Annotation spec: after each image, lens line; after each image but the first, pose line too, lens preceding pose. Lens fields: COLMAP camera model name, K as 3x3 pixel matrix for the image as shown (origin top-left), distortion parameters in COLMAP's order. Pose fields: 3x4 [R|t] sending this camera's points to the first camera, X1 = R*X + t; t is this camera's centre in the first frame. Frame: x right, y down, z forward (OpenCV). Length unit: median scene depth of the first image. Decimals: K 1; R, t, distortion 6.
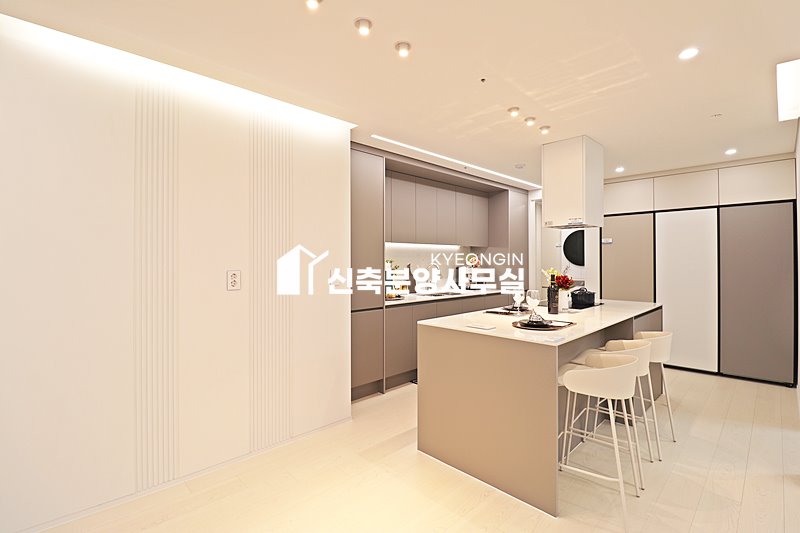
lens RADIAL K [[372.2, 0, 400.2], [0, 372.2, 258.9], [0, 0, 1]] dist [0.005319, -0.014710]
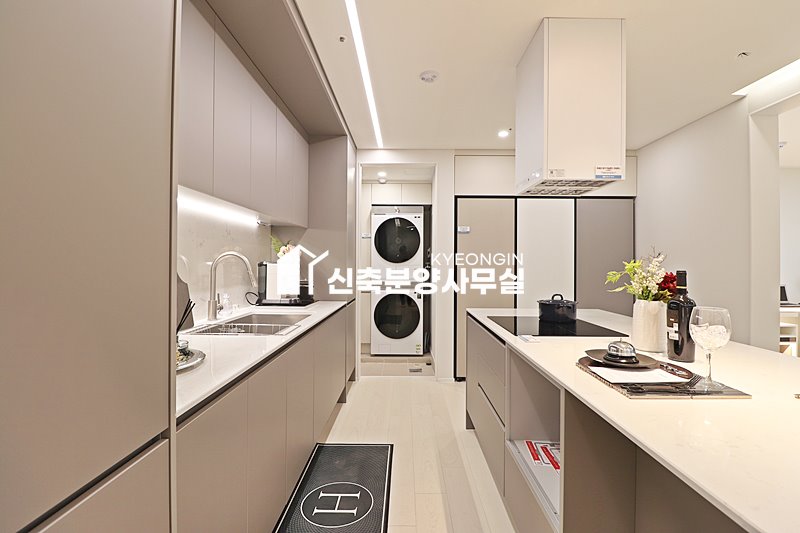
lens RADIAL K [[372.2, 0, 405.1], [0, 372.2, 262.4], [0, 0, 1]] dist [0.005319, -0.014710]
pose [[0.698835, 0.010064, 0.715213, -0.093263], [-0.013717, 0.999906, -0.000666, 0.026140], [-0.715152, -0.009345, 0.698907, 0.659224]]
